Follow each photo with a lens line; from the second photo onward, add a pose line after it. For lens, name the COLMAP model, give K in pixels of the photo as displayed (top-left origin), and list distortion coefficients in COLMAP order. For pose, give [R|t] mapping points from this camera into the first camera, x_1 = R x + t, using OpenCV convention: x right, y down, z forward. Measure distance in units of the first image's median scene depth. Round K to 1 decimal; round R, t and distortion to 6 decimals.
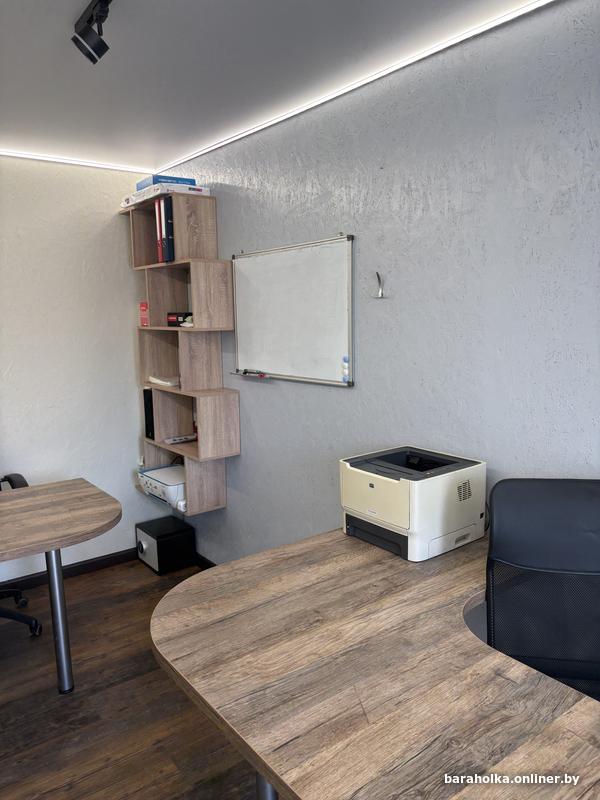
lens RADIAL K [[612.5, 0, 300.0], [0, 612.5, 400.0], [0, 0, 1]] dist [0.048954, -0.052831]
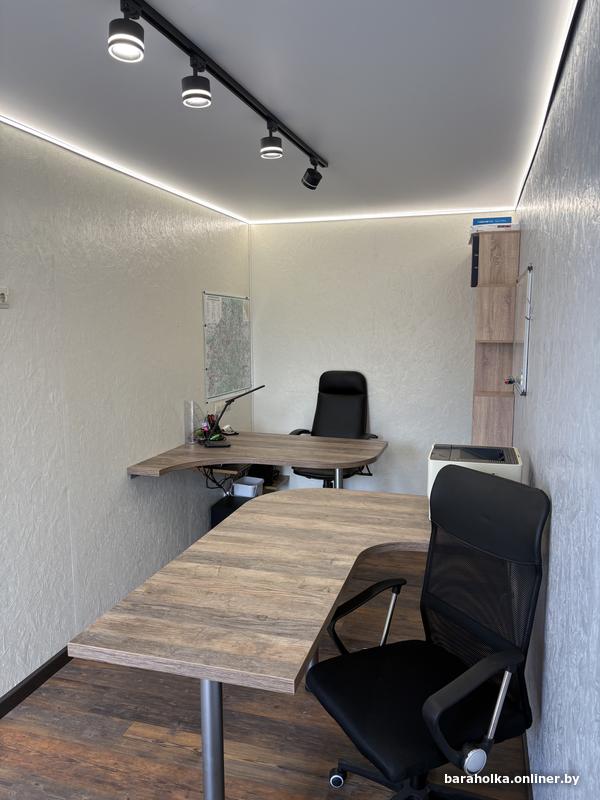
lens RADIAL K [[612.5, 0, 300.0], [0, 612.5, 400.0], [0, 0, 1]] dist [0.048954, -0.052831]
pose [[0.593789, 0.119863, -0.795642, 0.600539], [-0.127845, 0.990335, 0.053783, -0.017899], [0.794399, 0.069783, 0.603374, -0.026002]]
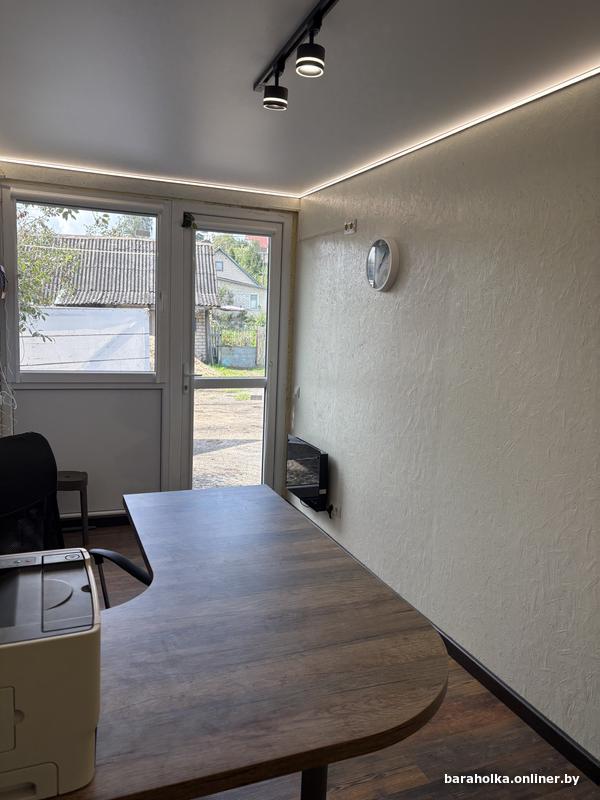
lens RADIAL K [[612.5, 0, 300.0], [0, 612.5, 400.0], [0, 0, 1]] dist [0.048954, -0.052831]
pose [[-0.964783, -0.062643, 0.255478, -0.115064], [0.011502, 0.960255, 0.278888, -0.117677], [-0.262794, 0.272005, -0.925717, 0.850454]]
